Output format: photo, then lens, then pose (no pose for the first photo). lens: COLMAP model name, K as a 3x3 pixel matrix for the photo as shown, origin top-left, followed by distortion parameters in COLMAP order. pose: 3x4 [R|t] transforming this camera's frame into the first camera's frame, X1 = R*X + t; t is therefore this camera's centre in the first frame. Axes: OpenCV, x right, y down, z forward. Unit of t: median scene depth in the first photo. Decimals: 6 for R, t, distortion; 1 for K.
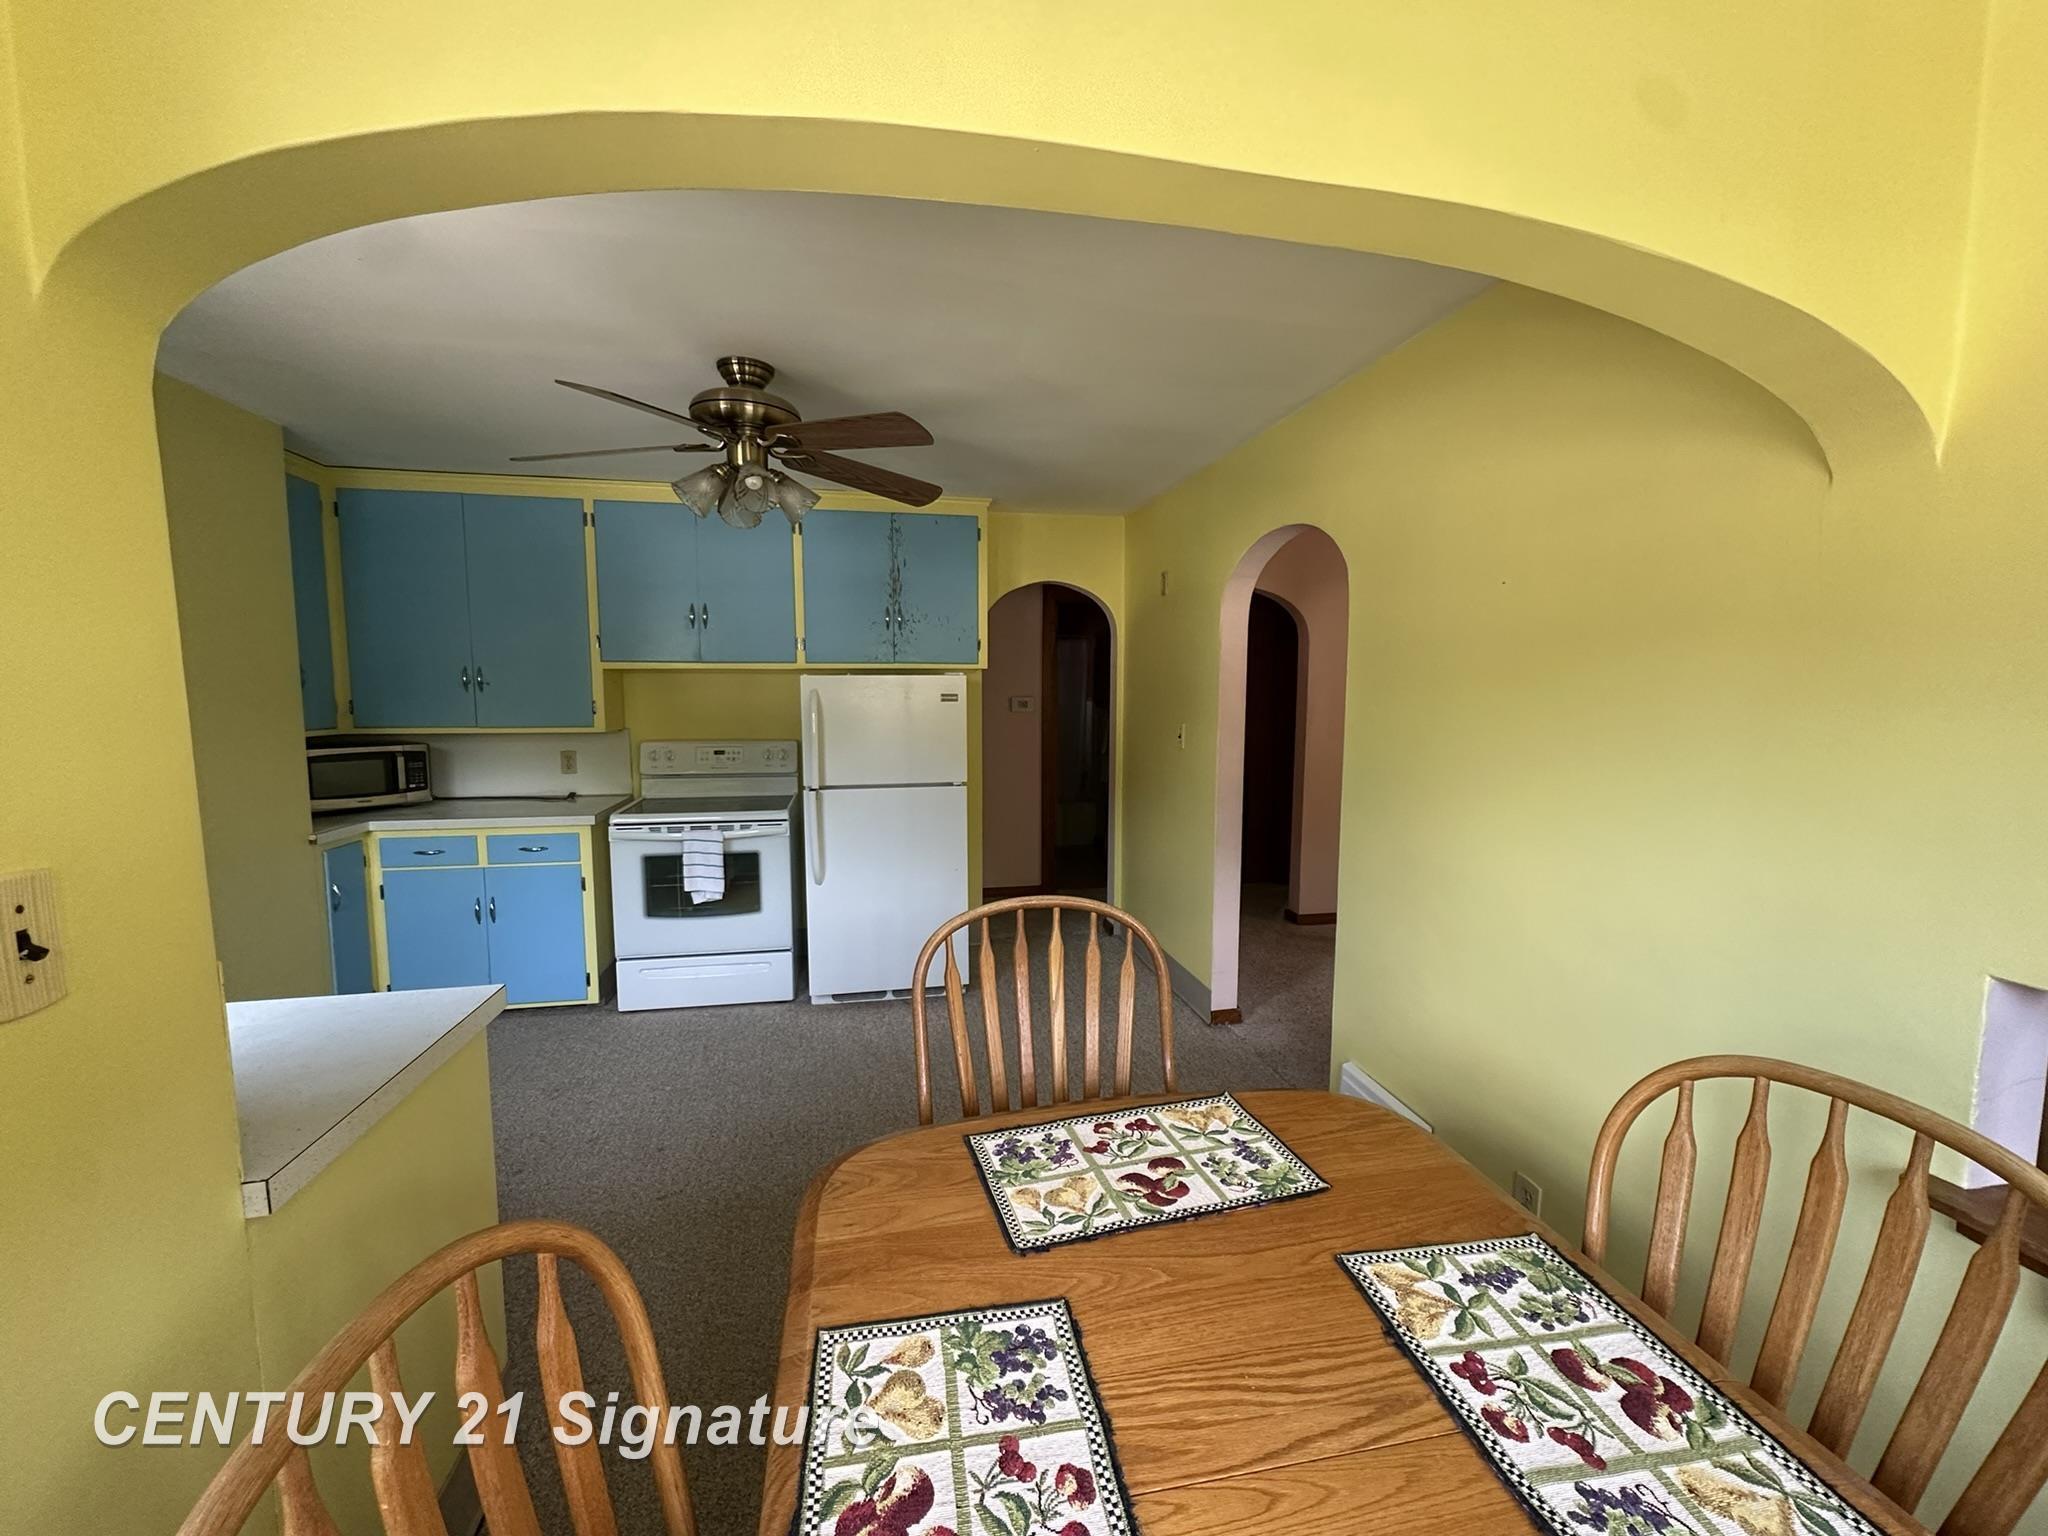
lens RADIAL K [[820.9, 0, 1021.5], [0, 820.9, 769.2], [0, 0, 1]] dist [-0.001060, 0.000344]
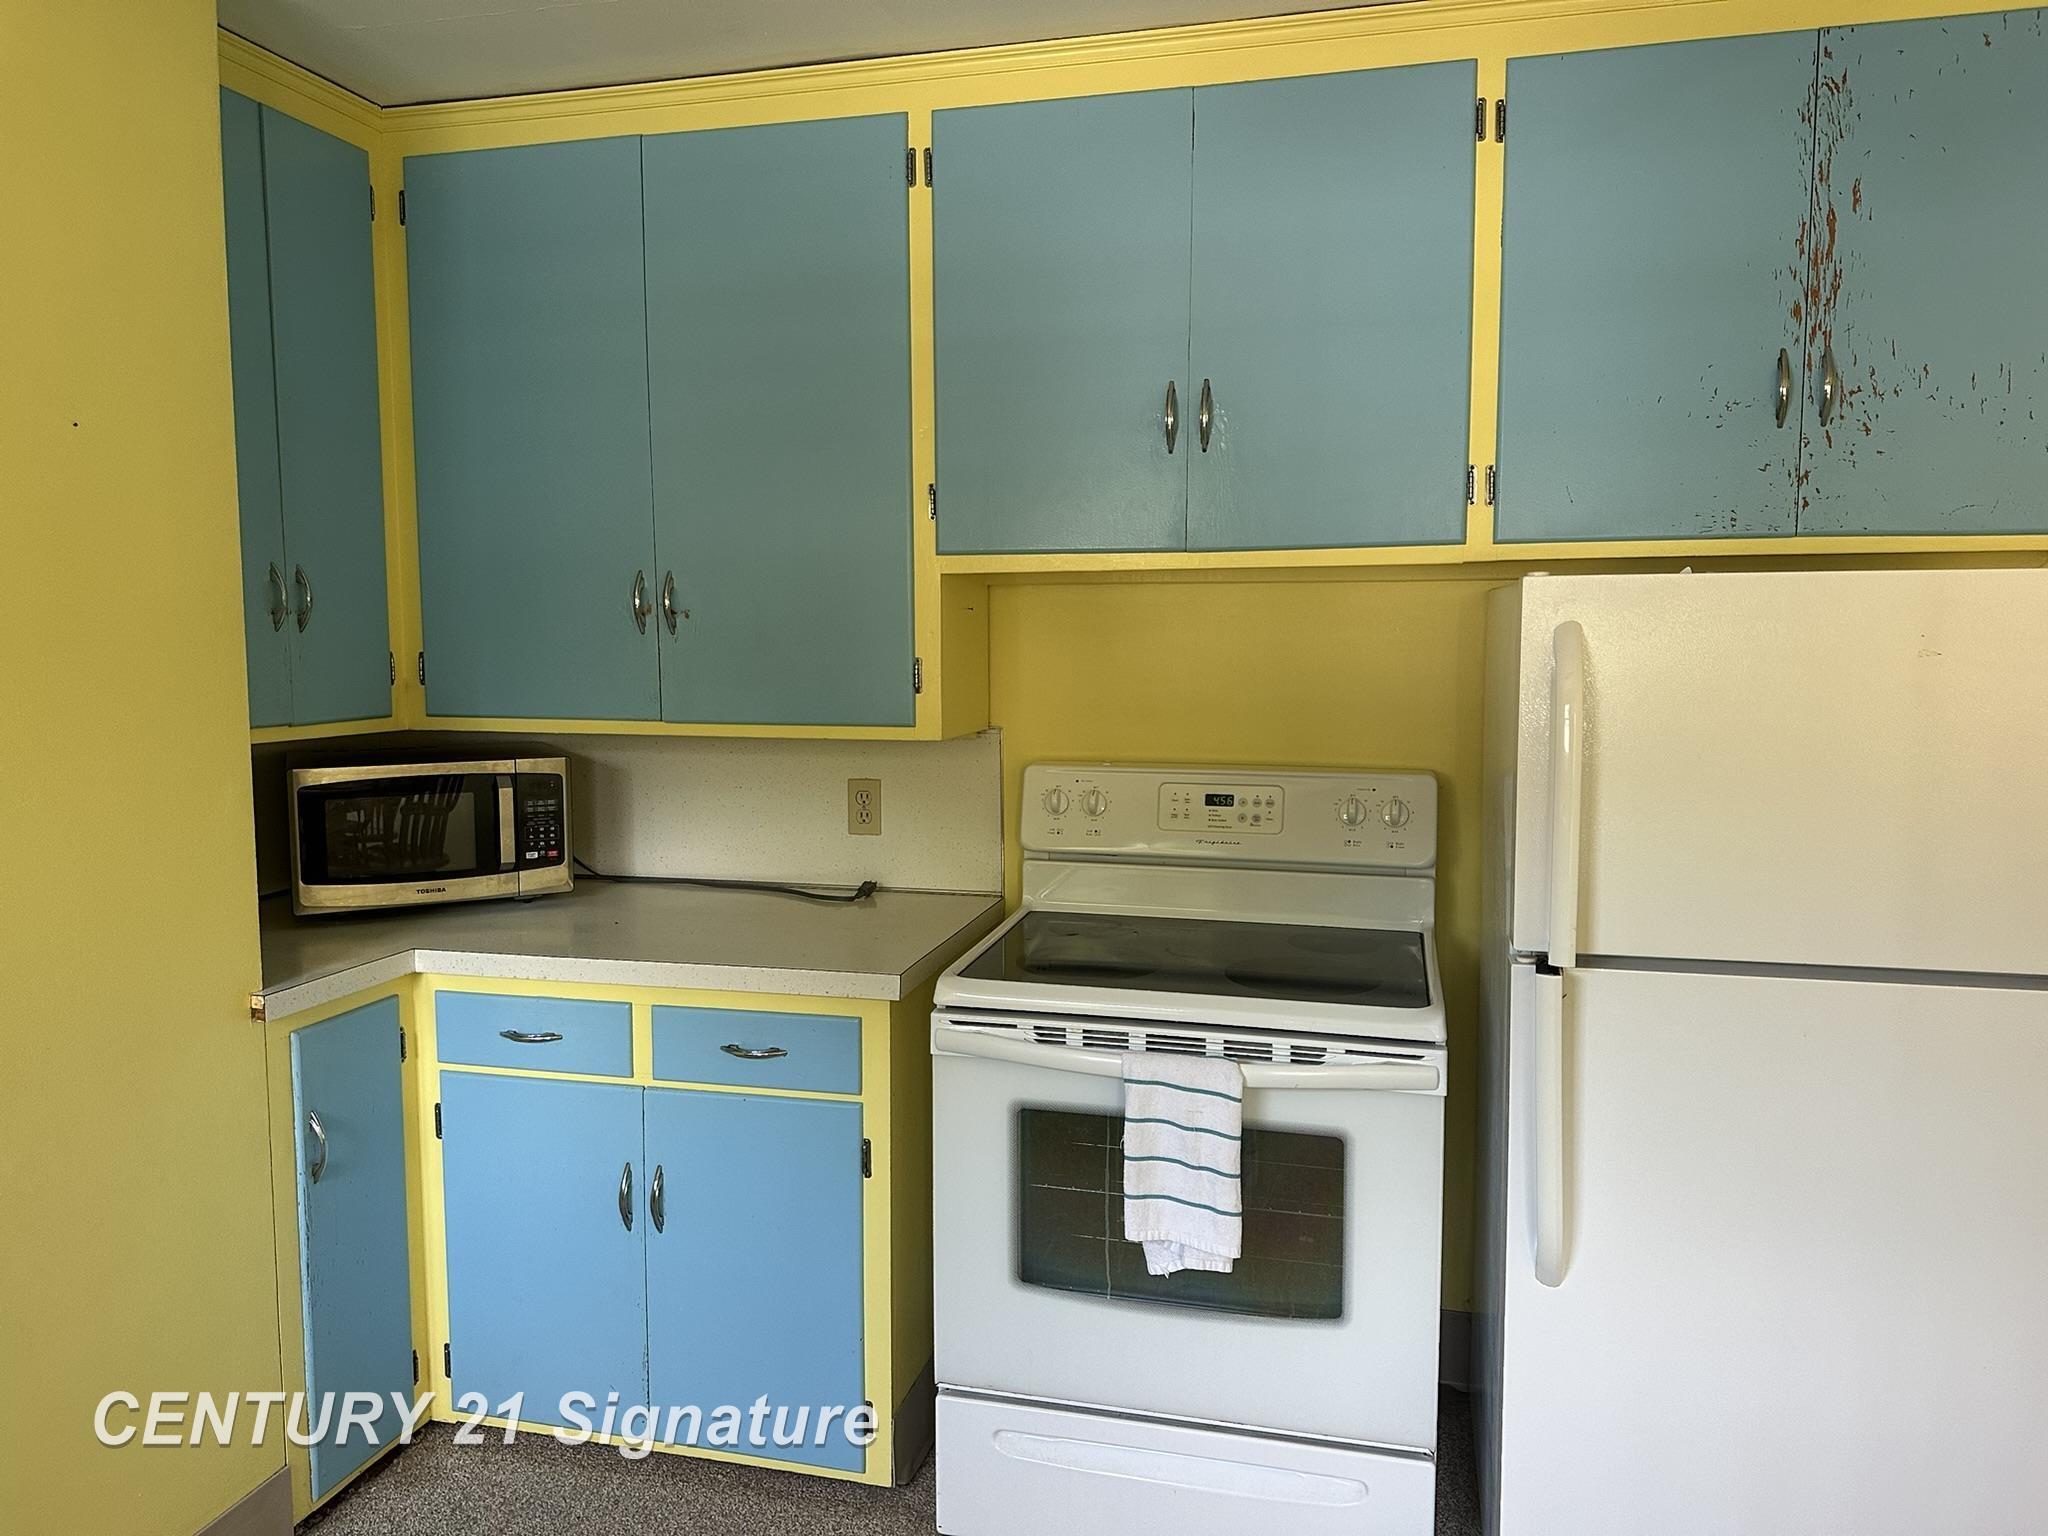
lens RADIAL K [[1422.9, 0, 1034.9], [0, 1422.9, 759.4], [0, 0, 1]] dist [0.111363, -0.141448]
pose [[0.906576, 0.036065, -0.420499, -0.204618], [-0.038315, 0.999261, 0.003099, -0.043039], [0.420300, 0.013302, 0.907288, 0.451792]]
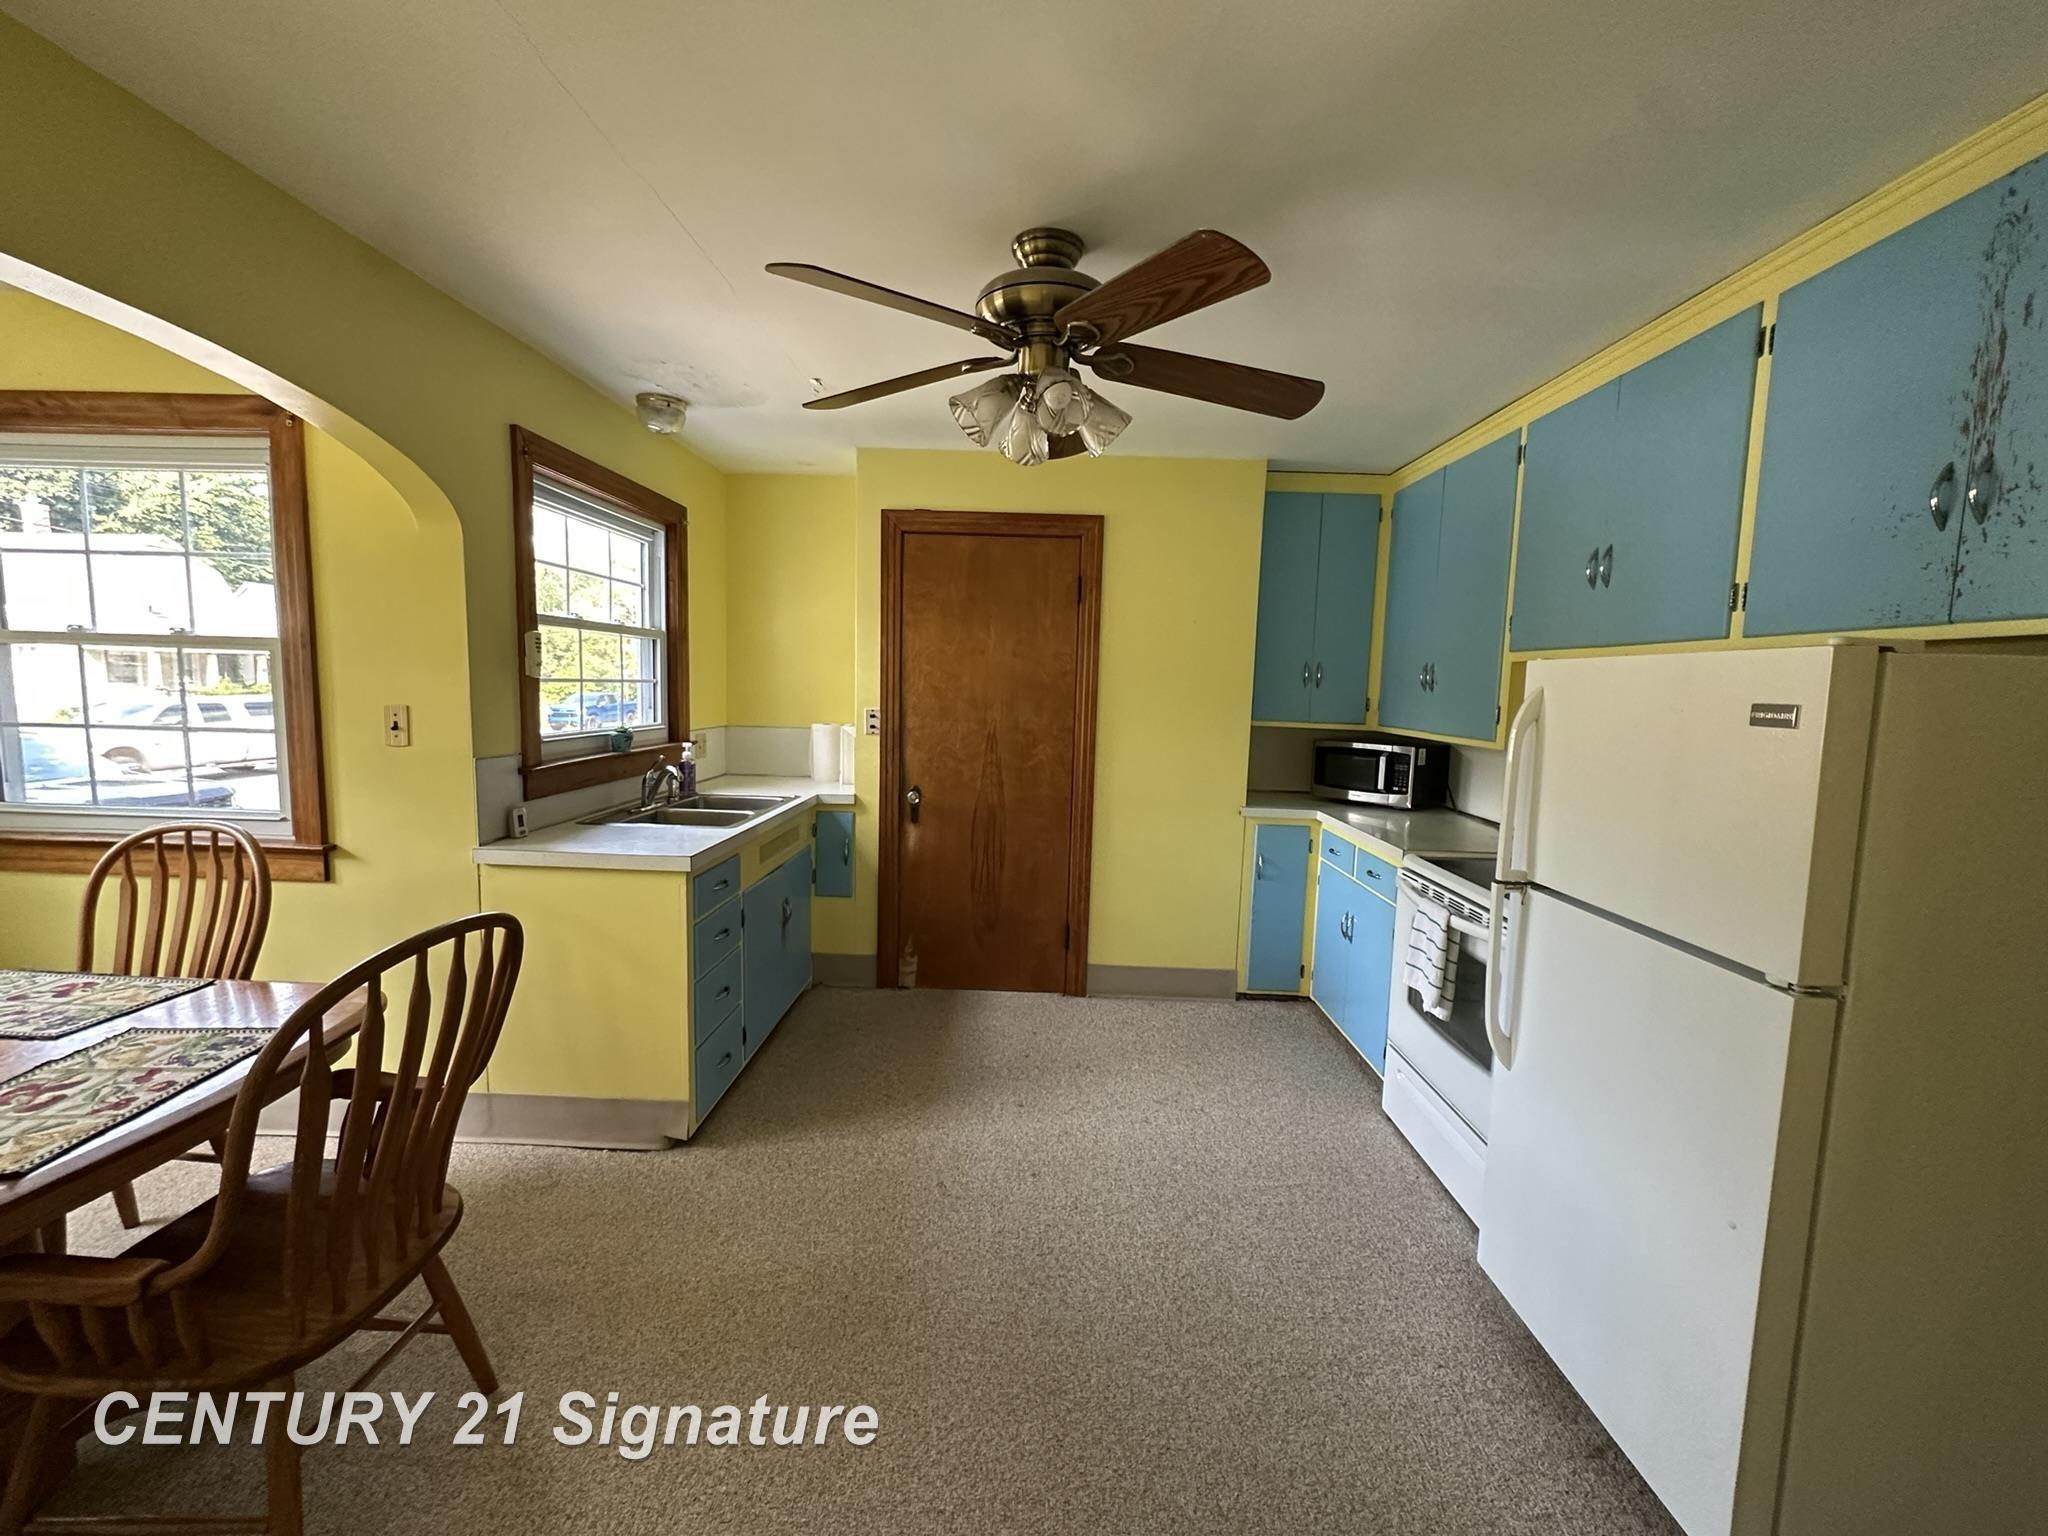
lens RADIAL K [[832.8, 0, 1025.3], [0, 832.8, 764.1], [0, 0, 1]] dist [0.000063, 0.000066]
pose [[-0.202266, 0.090029, -0.975184, 0.305087], [-0.129835, 0.984511, 0.117819, -0.069505], [0.970686, 0.150443, -0.187444, 0.787968]]
